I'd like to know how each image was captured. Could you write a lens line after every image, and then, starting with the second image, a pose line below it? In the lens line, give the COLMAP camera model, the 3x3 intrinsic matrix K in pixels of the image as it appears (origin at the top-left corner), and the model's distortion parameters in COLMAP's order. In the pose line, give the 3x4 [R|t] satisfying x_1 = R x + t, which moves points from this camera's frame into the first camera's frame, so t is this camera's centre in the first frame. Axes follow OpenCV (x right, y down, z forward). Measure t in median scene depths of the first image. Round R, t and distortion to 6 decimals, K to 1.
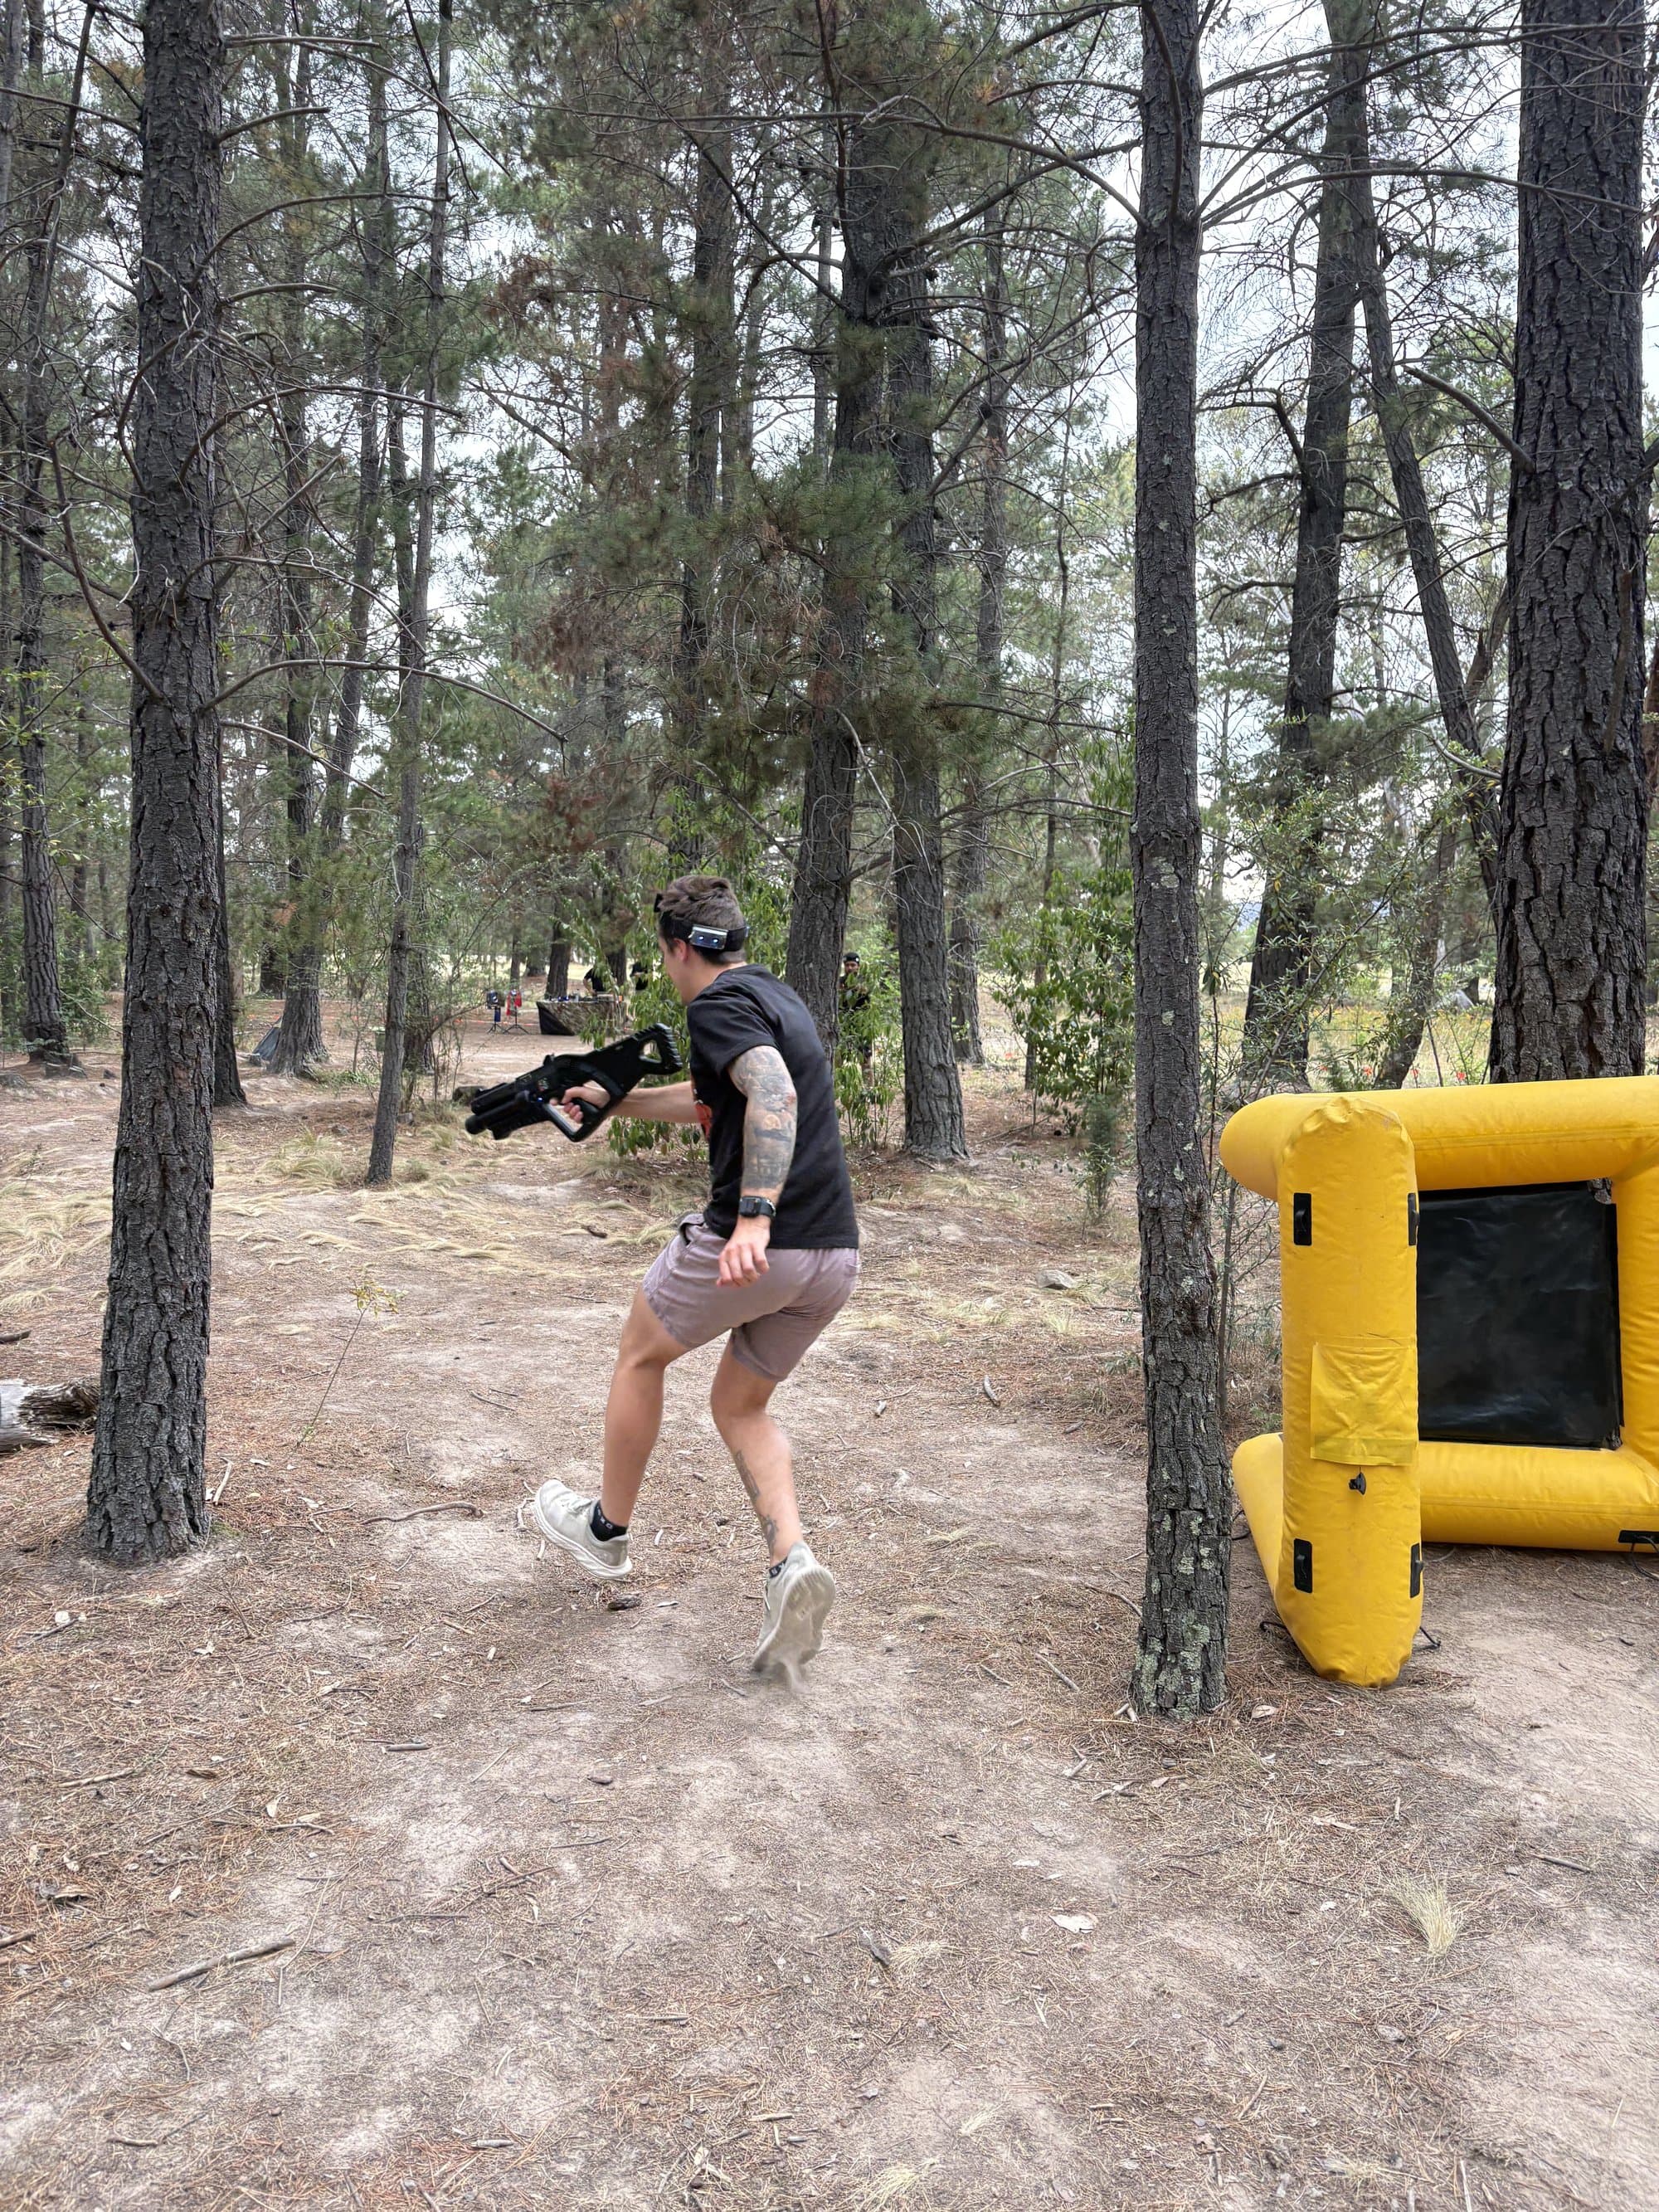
lens RADIAL K [[1579.2, 0, 831.8], [0, 1579.2, 1067.9], [0, 0, 1]] dist [0.037463, -0.052941]
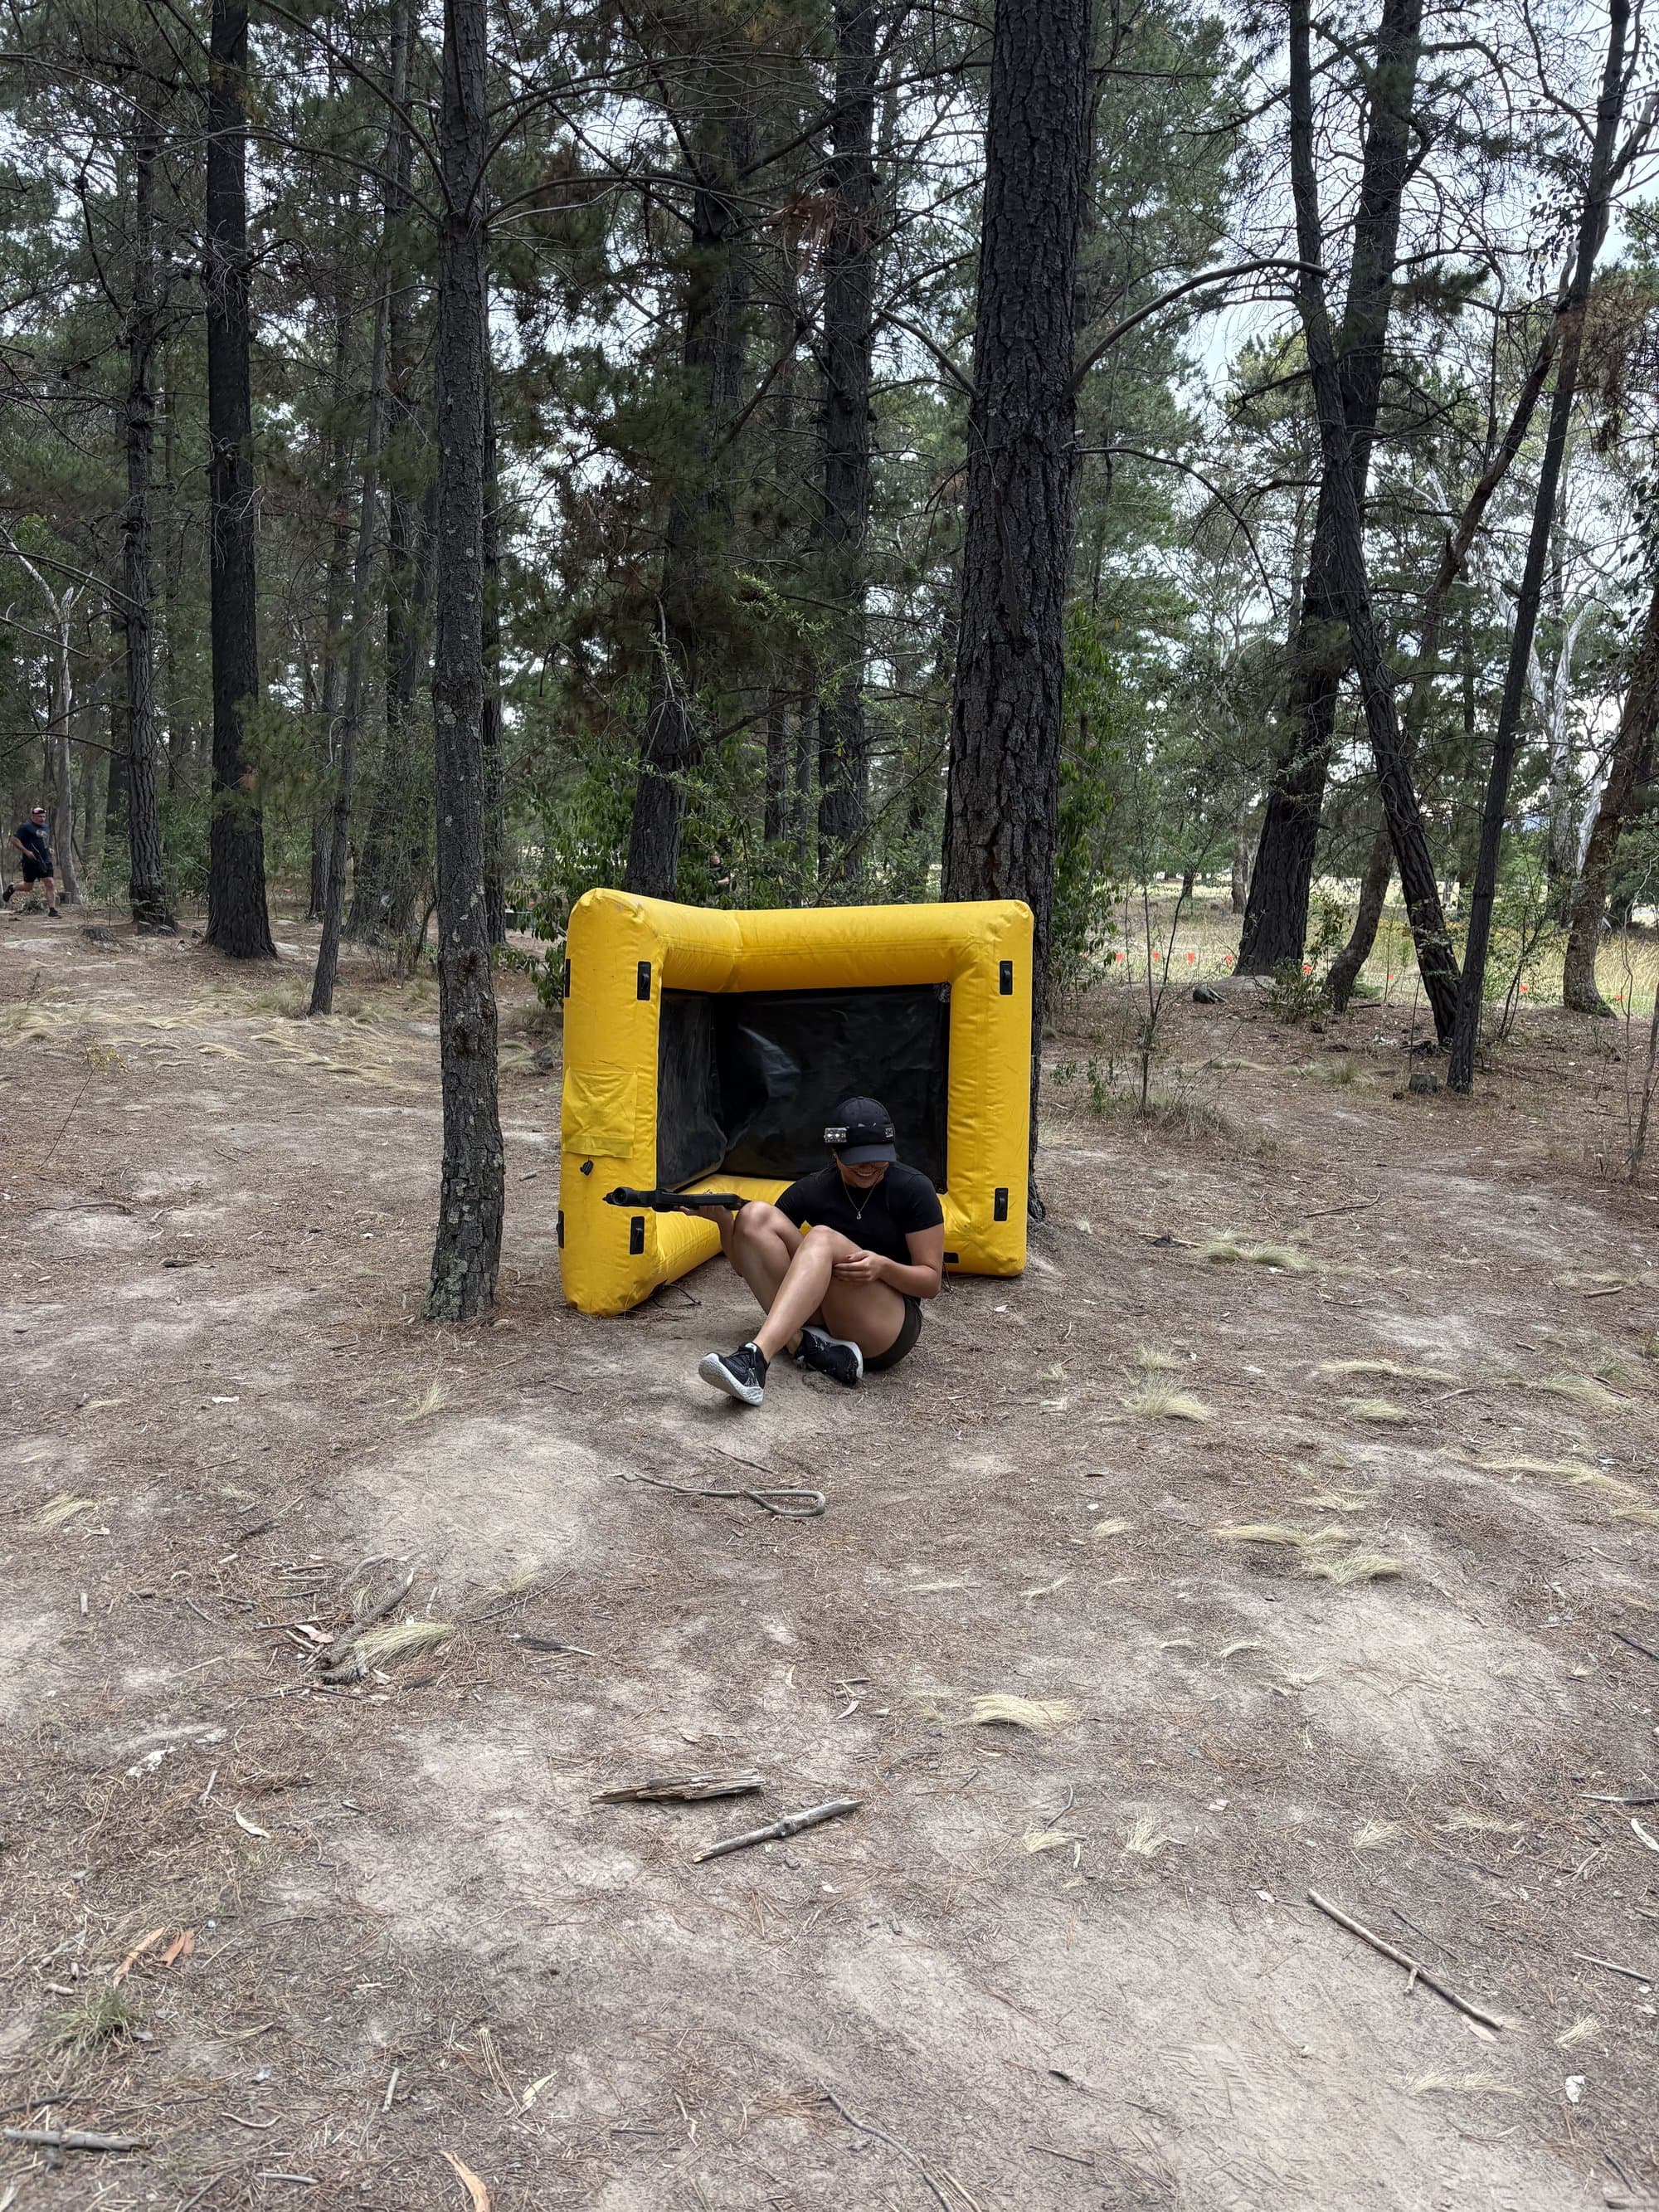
lens RADIAL K [[1594.6, 0, 881.6], [0, 1594.6, 1107.9], [0, 0, 1]] dist [0.048136, -0.063597]
pose [[0.994066, 0.045190, -0.098947, 0.523670], [-0.037213, 0.996017, 0.081031, 0.063663], [0.102215, -0.076868, 0.991788, -0.250699]]
